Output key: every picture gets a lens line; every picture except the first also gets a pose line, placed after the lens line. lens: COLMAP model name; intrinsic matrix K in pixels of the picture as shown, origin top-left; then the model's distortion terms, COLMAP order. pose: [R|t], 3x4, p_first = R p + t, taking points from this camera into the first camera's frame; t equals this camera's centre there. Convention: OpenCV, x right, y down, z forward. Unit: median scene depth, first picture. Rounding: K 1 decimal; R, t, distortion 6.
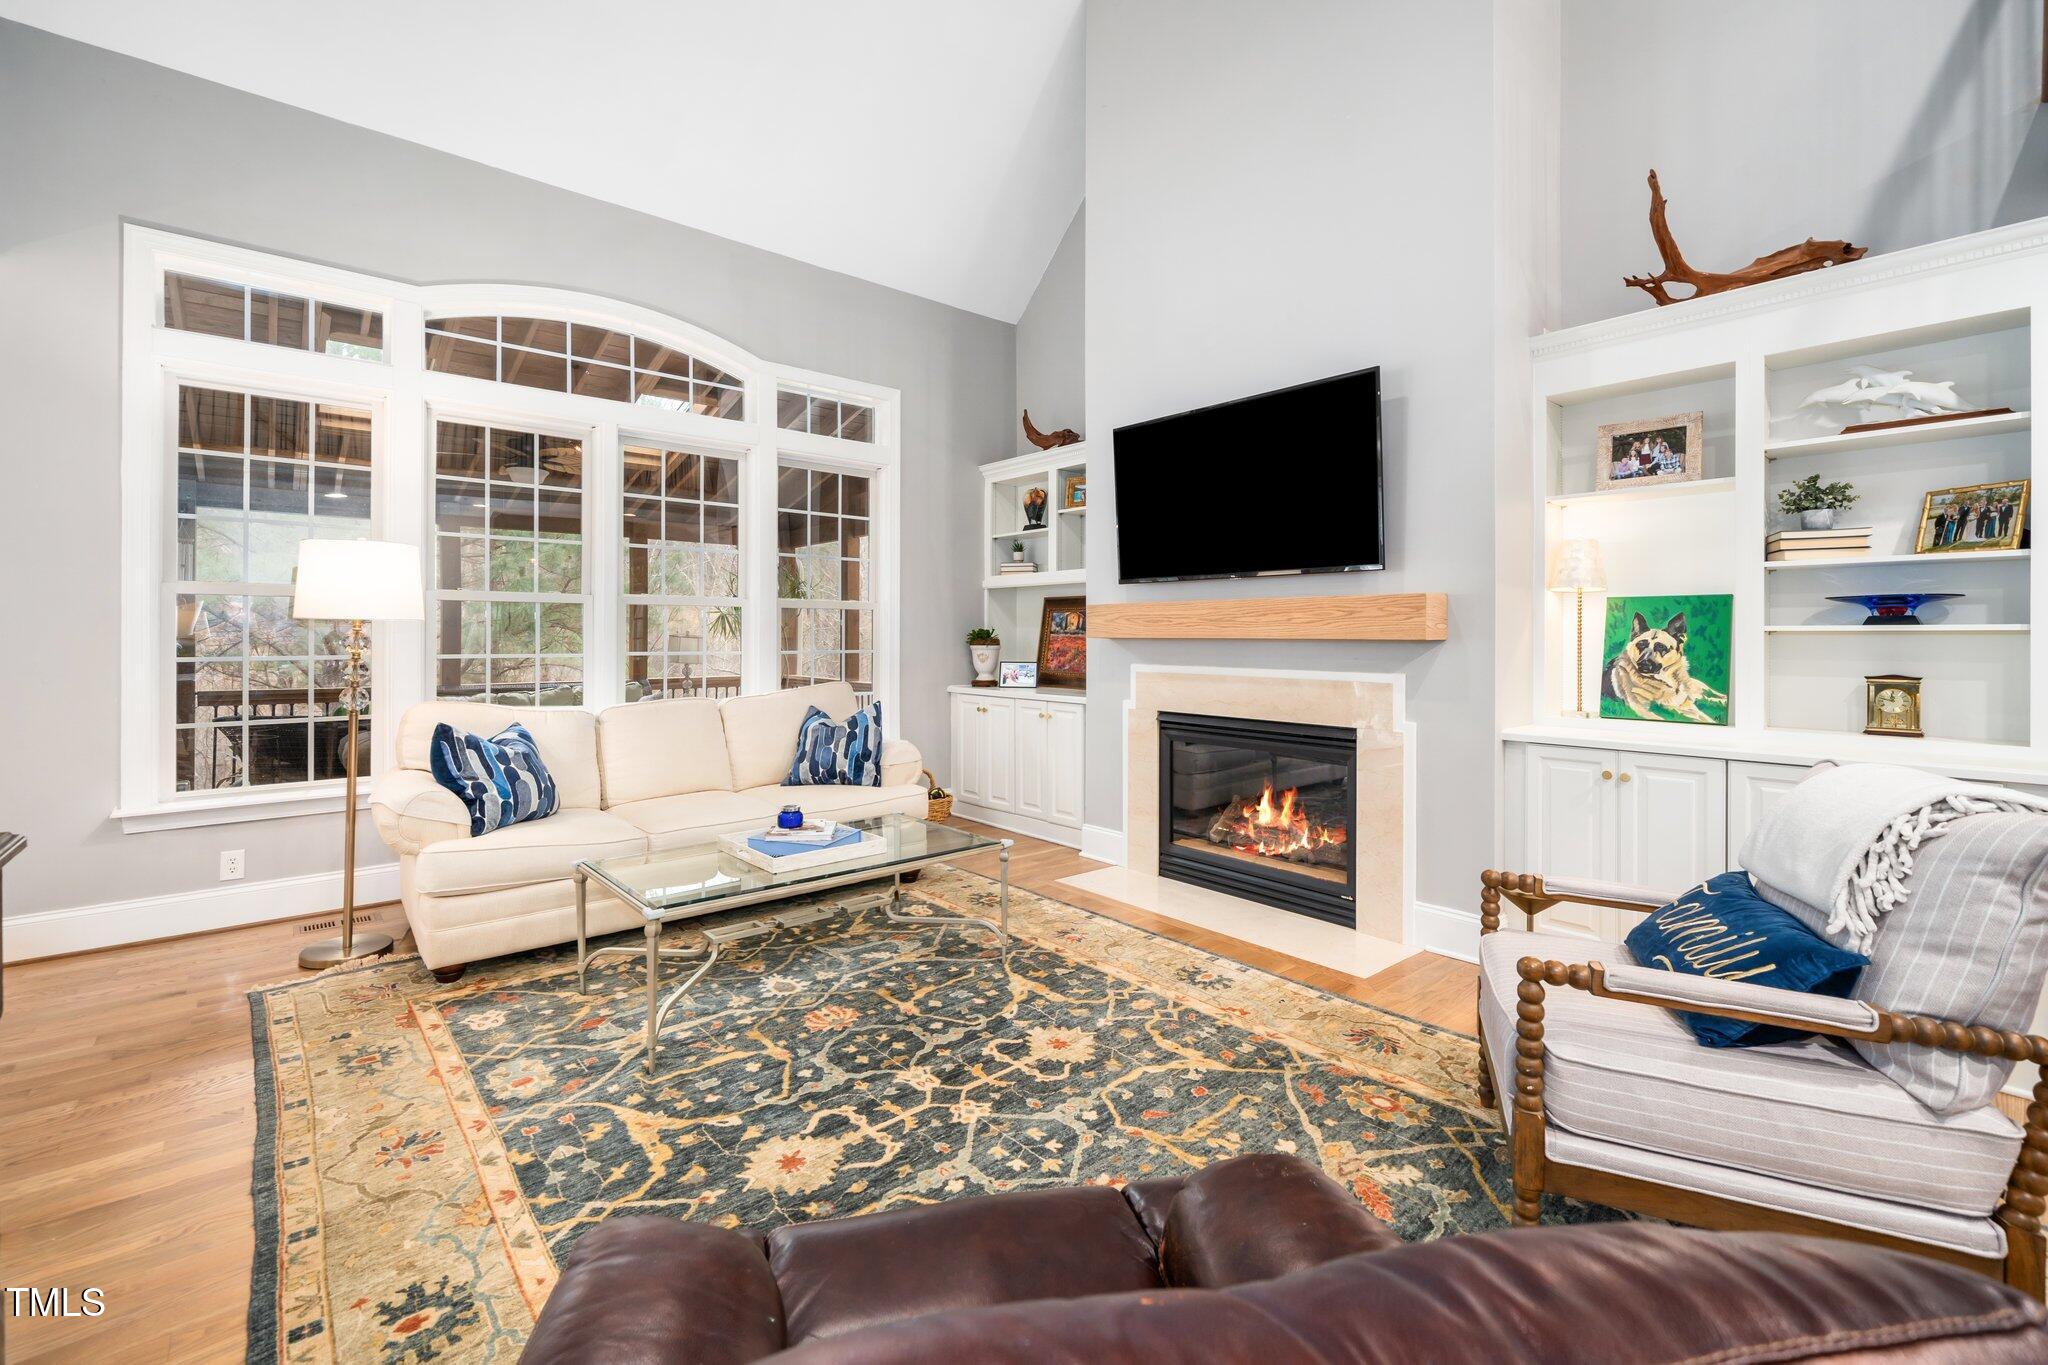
lens RADIAL K [[827.2, 0, 926.6], [0, 827.2, 638.0], [0, 0, 1]] dist [-0.000166, -0.000121]
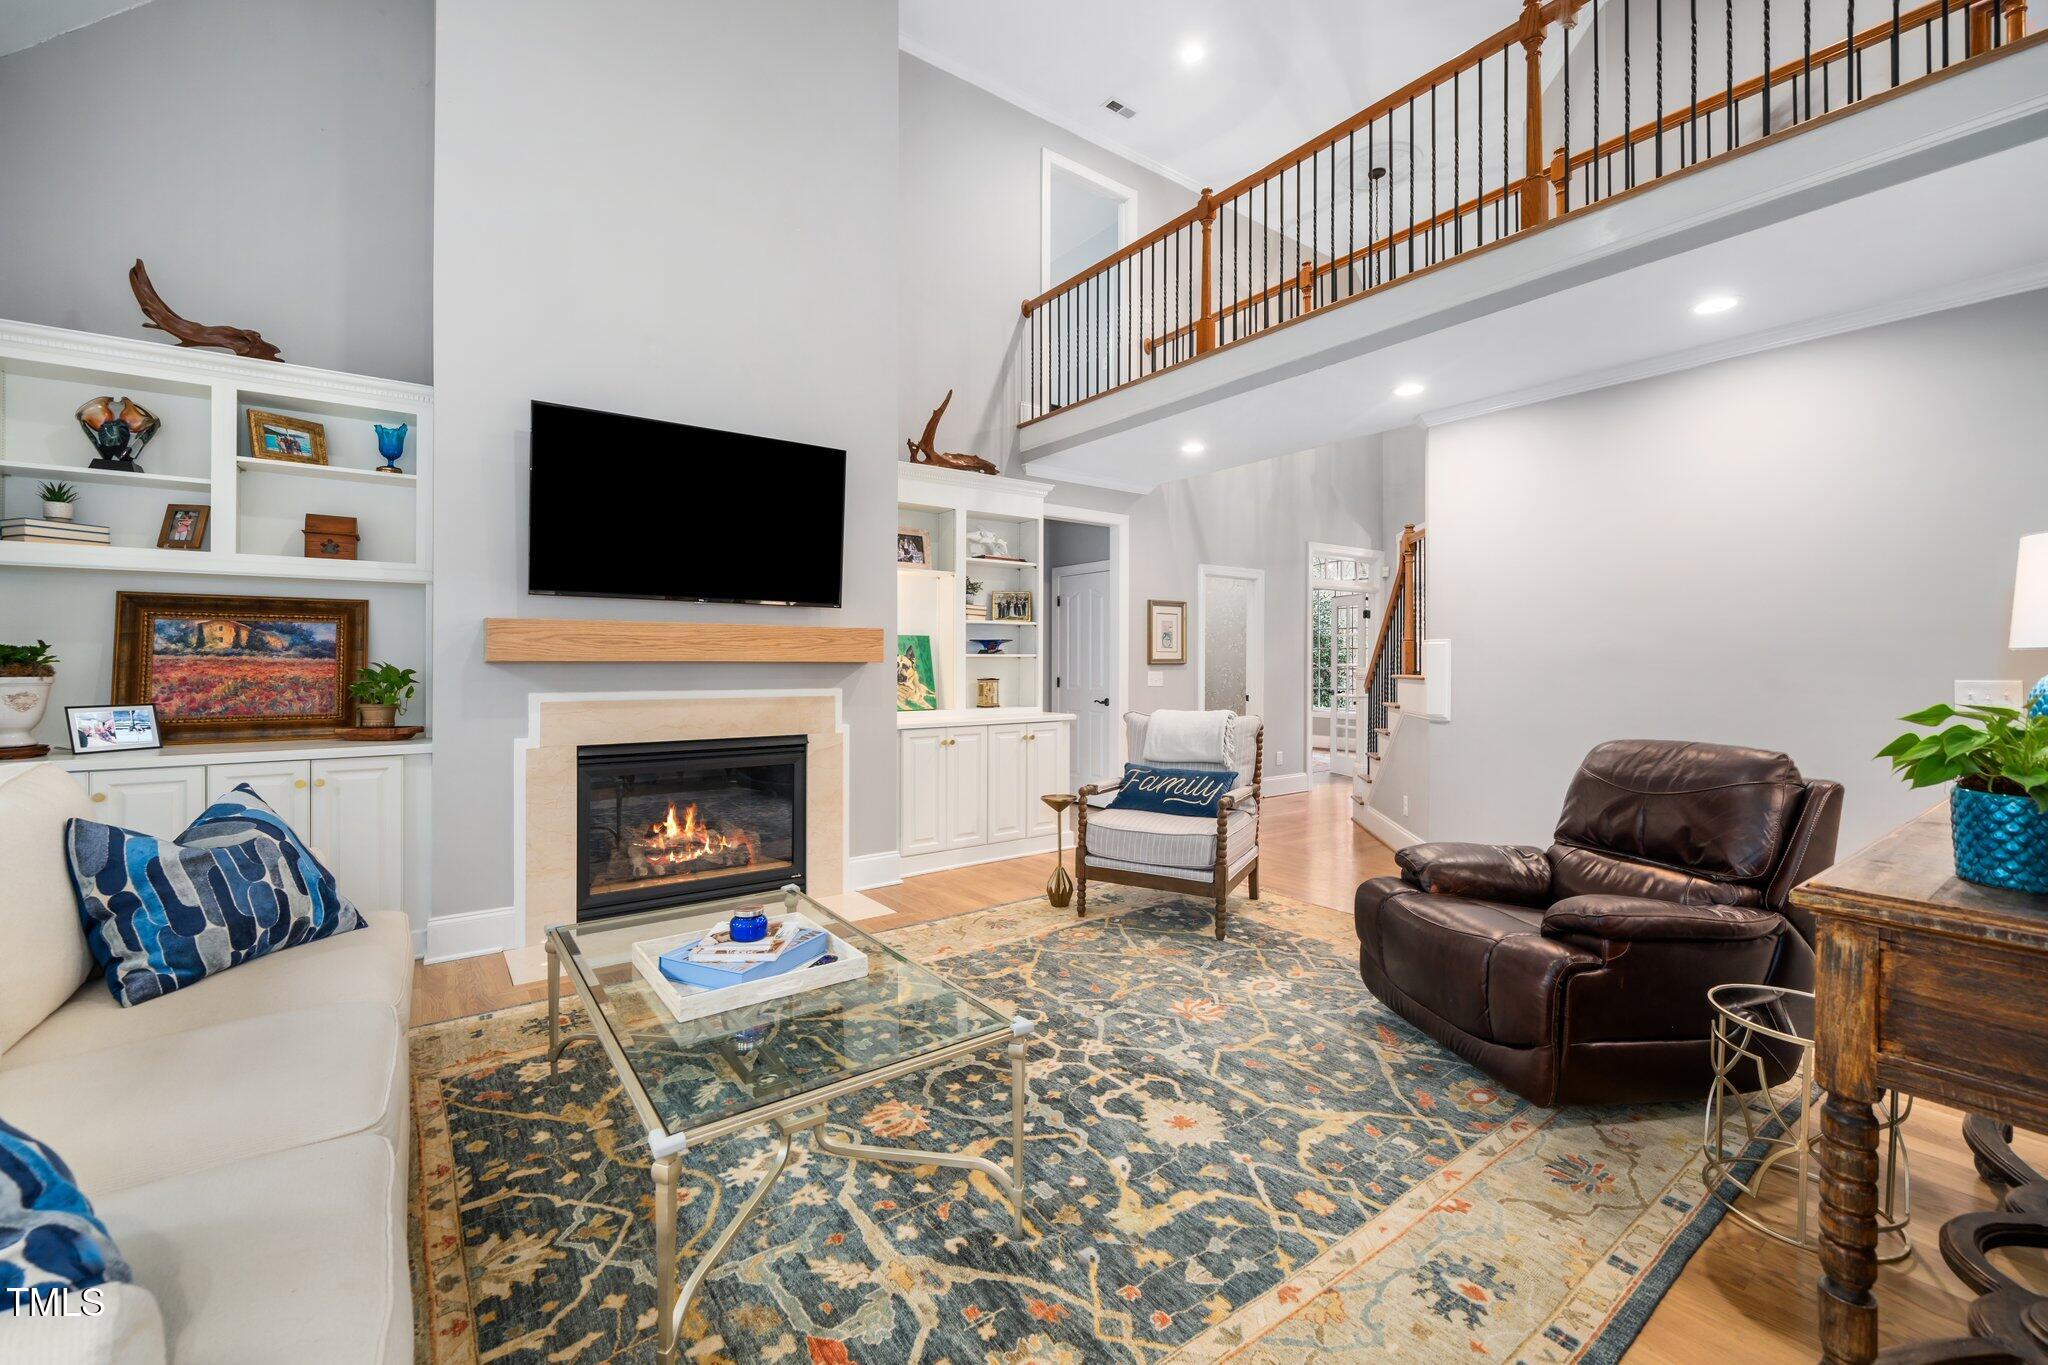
lens RADIAL K [[827.2, 0, 1026.6], [0, 827.2, 661.0], [0, 0, 1]] dist [-0.000166, -0.000121]
pose [[0.062345, -0.003027, 0.998050, -0.993657], [0.000620, 0.999995, 0.002994, -0.004977], [-0.998054, 0.000432, 0.062346, 0.864254]]
